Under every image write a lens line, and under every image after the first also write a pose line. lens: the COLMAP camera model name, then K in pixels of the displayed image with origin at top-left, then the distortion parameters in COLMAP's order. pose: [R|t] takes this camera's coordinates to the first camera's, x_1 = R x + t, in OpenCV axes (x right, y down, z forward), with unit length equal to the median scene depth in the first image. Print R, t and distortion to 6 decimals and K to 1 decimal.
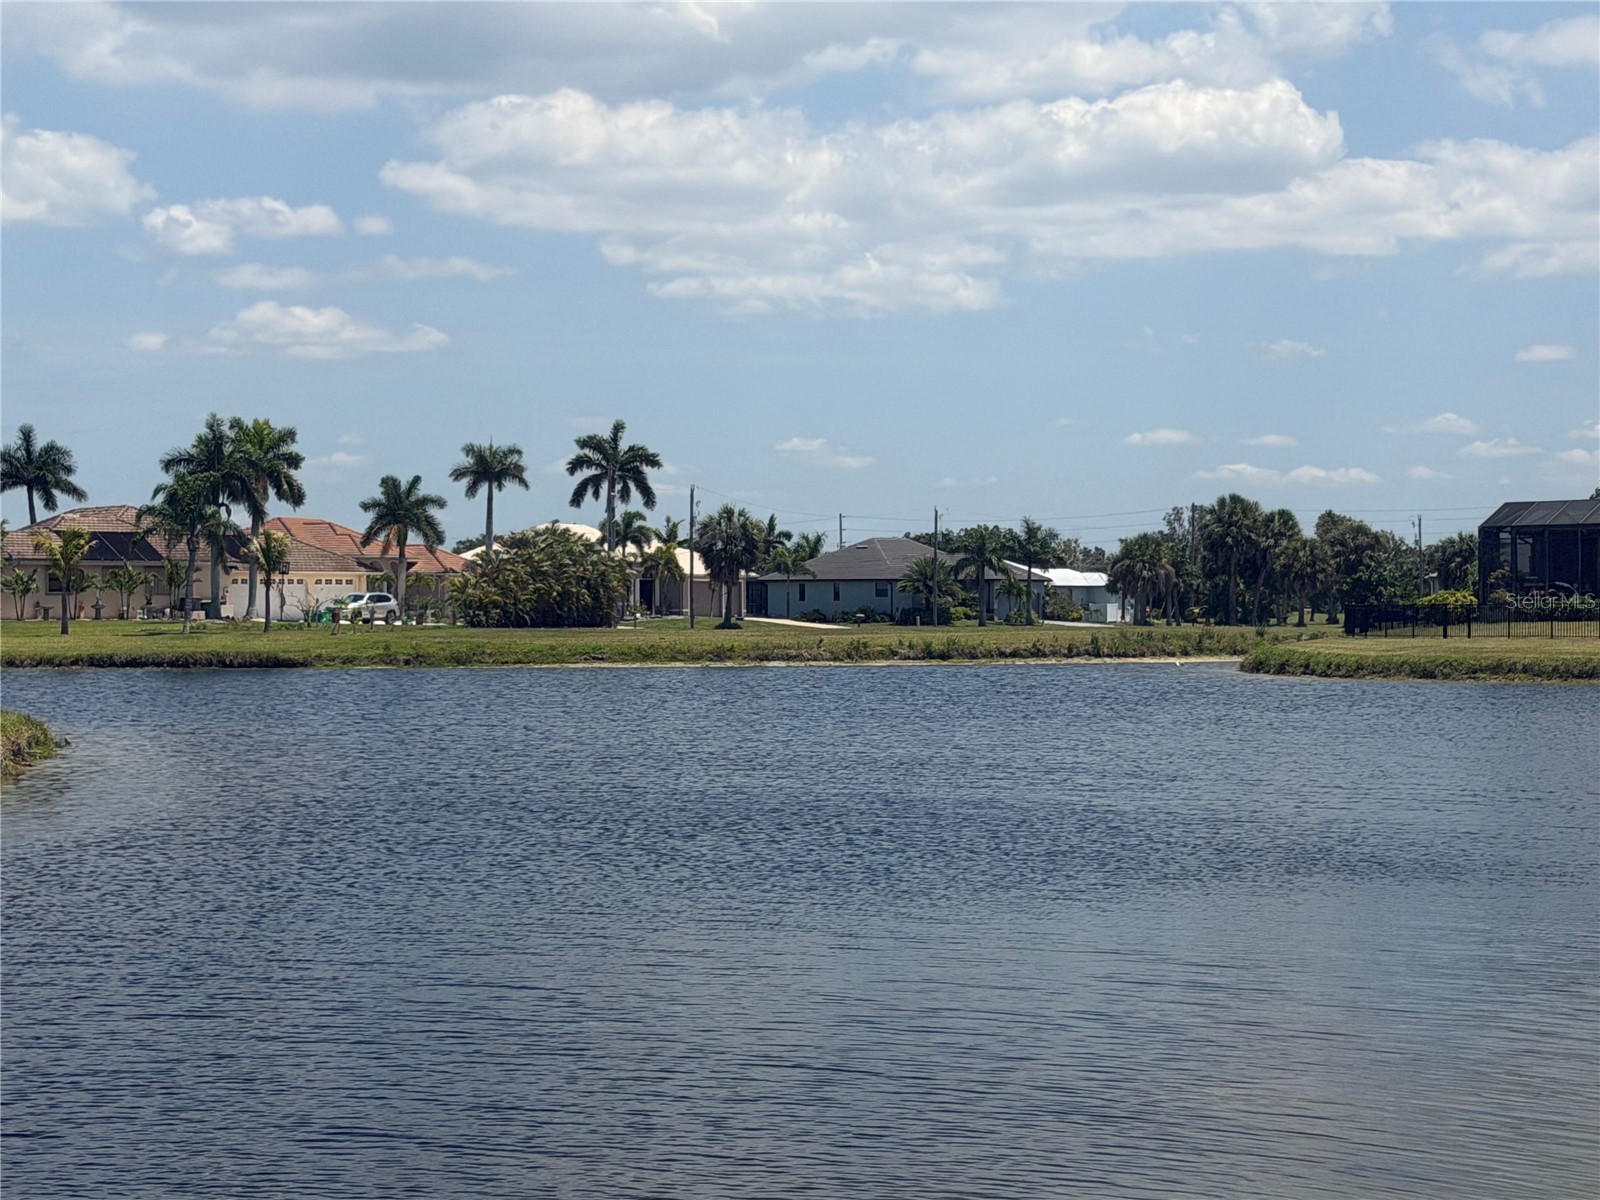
lens RADIAL K [[3559.3, 0, 848.4], [0, 3559.3, 602.2], [0, 0, 1]] dist [0.071584, 0.838239]
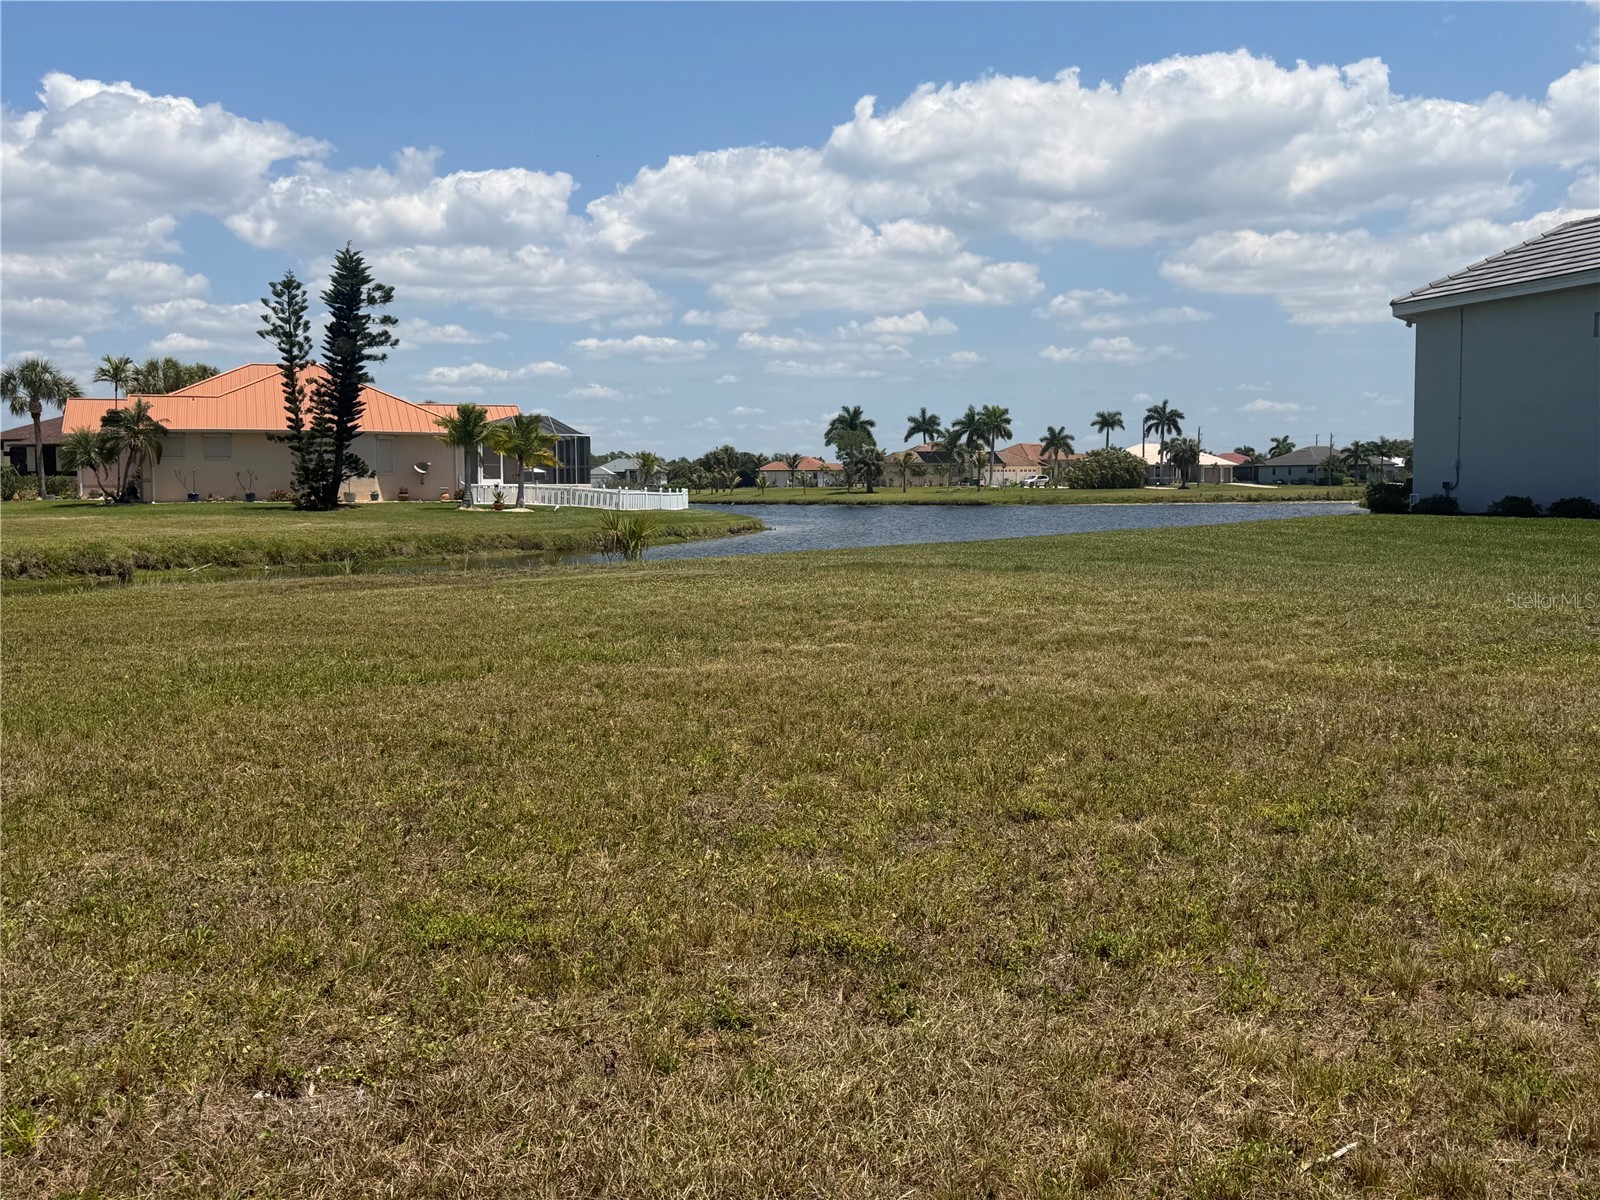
lens RADIAL K [[1616.6, 0, 800.0], [0, 1616.6, 600.0], [0, 0, 1]] dist [0.223889, -0.569640]
pose [[0.939329, 0.022569, -0.342275, 0.081810], [0.003727, 0.997103, 0.075978, -0.002121], [0.342998, -0.072644, 0.936523, -0.096778]]
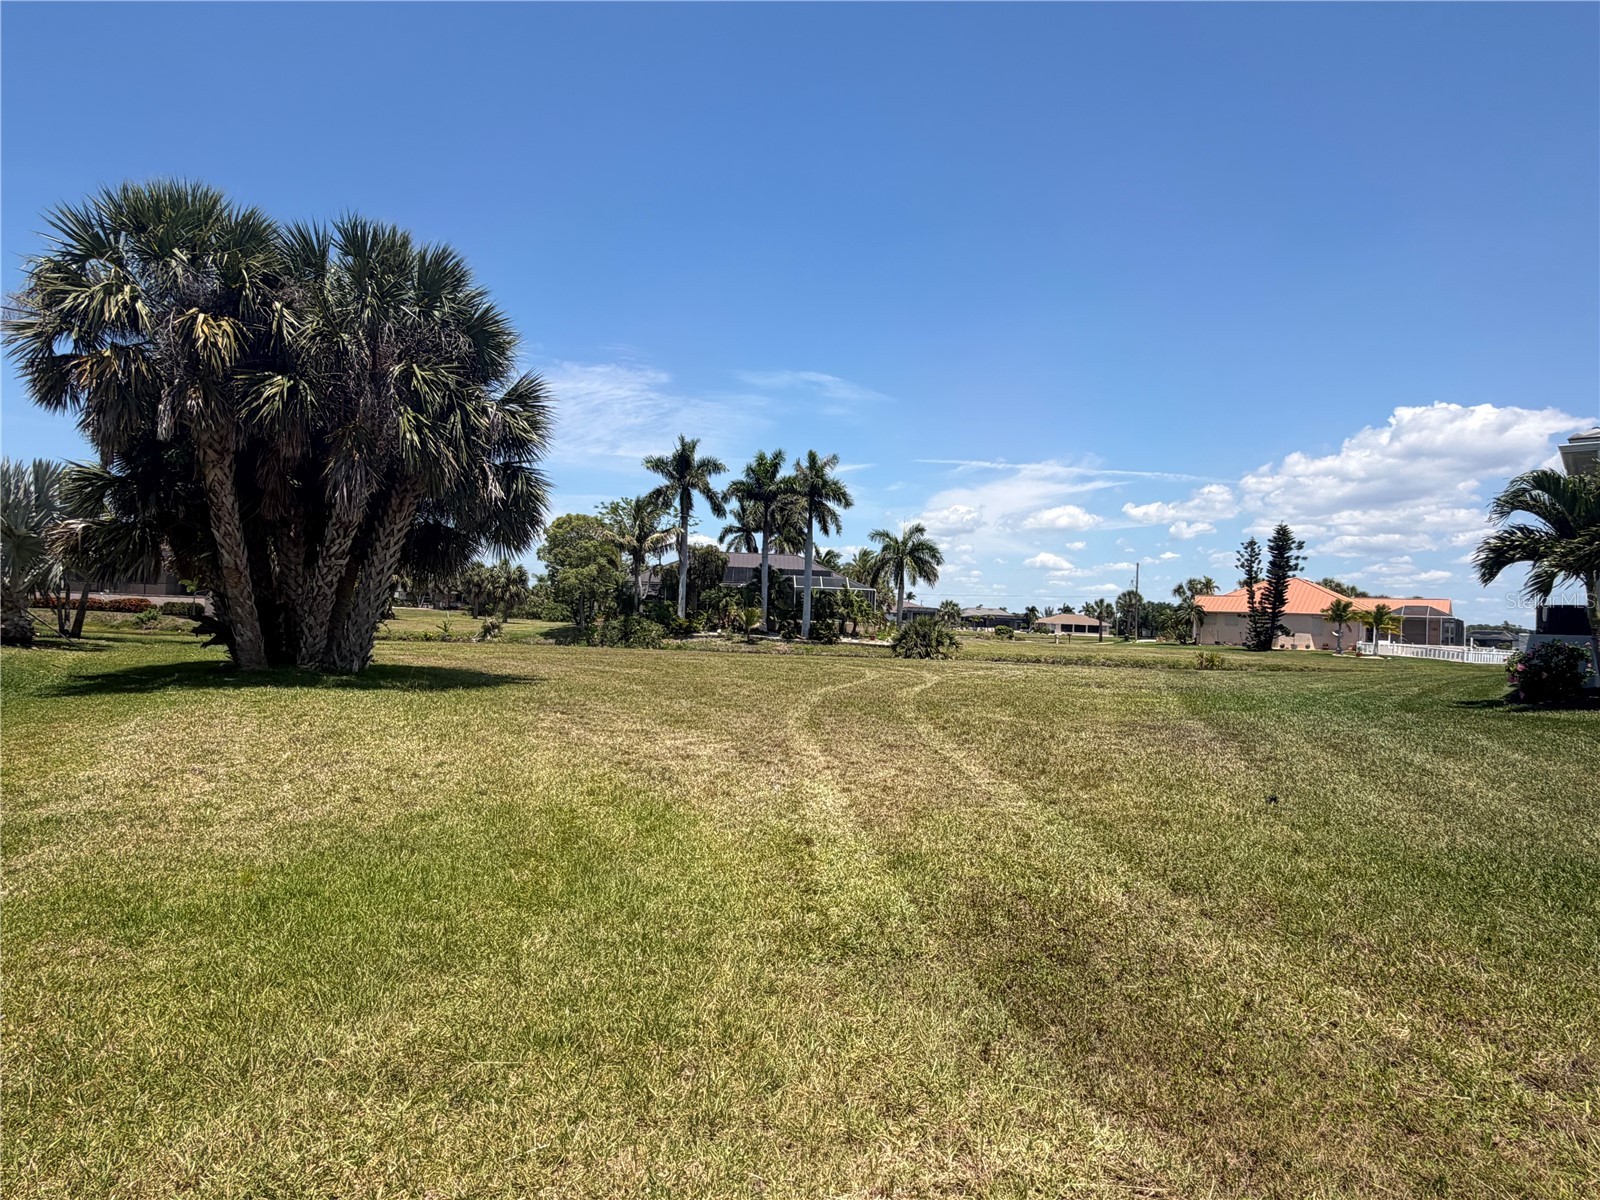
lens RADIAL K [[896.3, 0, 806.3], [0, 896.3, 594.8], [0, 0, 1]] dist [0.000084, 0.000955]
pose [[0.219389, -0.017774, -0.975476, 0.181387], [-0.034258, 0.999077, -0.025909, -0.002609], [0.975036, 0.039102, 0.218578, -0.083284]]
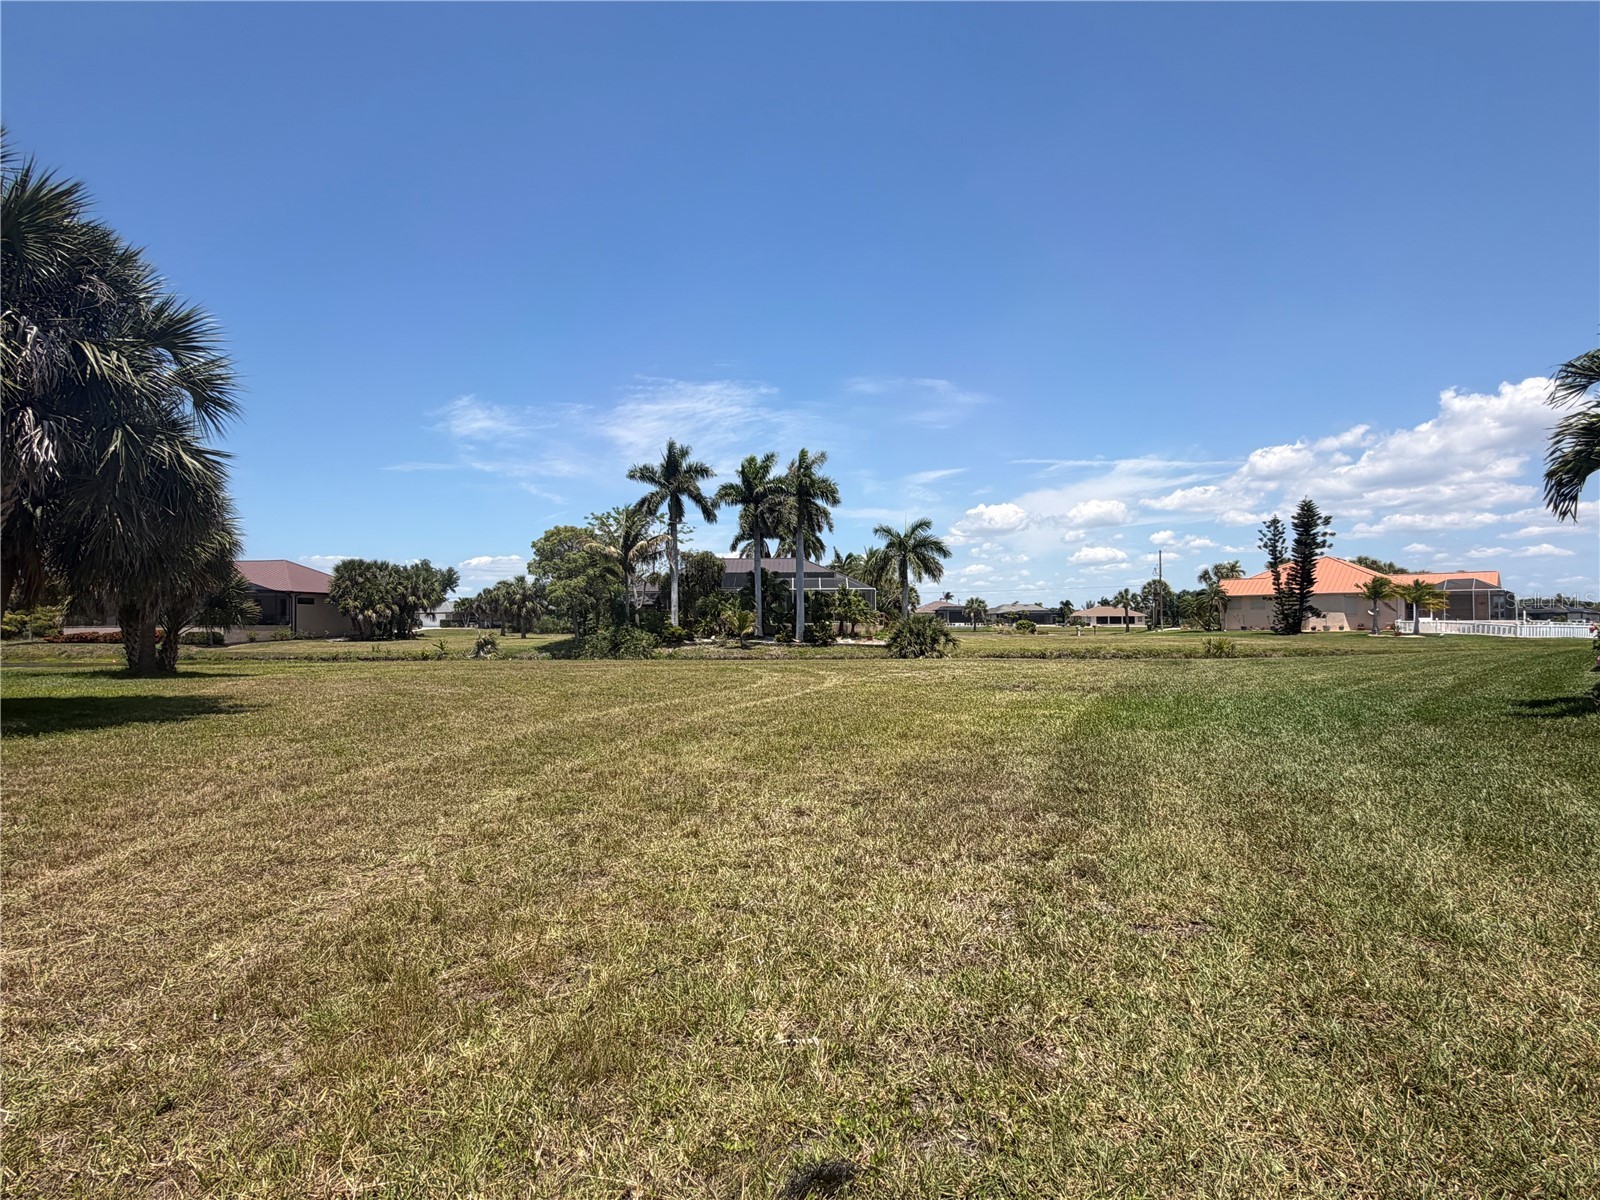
lens RADIAL K [[840.0, 0, 798.6], [0, 840.0, 600.1], [0, 0, 1]] dist [0.002363, -0.000216]
pose [[0.147958, -0.027578, -0.988609, 0.161417], [0.009384, 0.999605, -0.026481, -0.002077], [0.988949, -0.005359, 0.148158, -0.060631]]
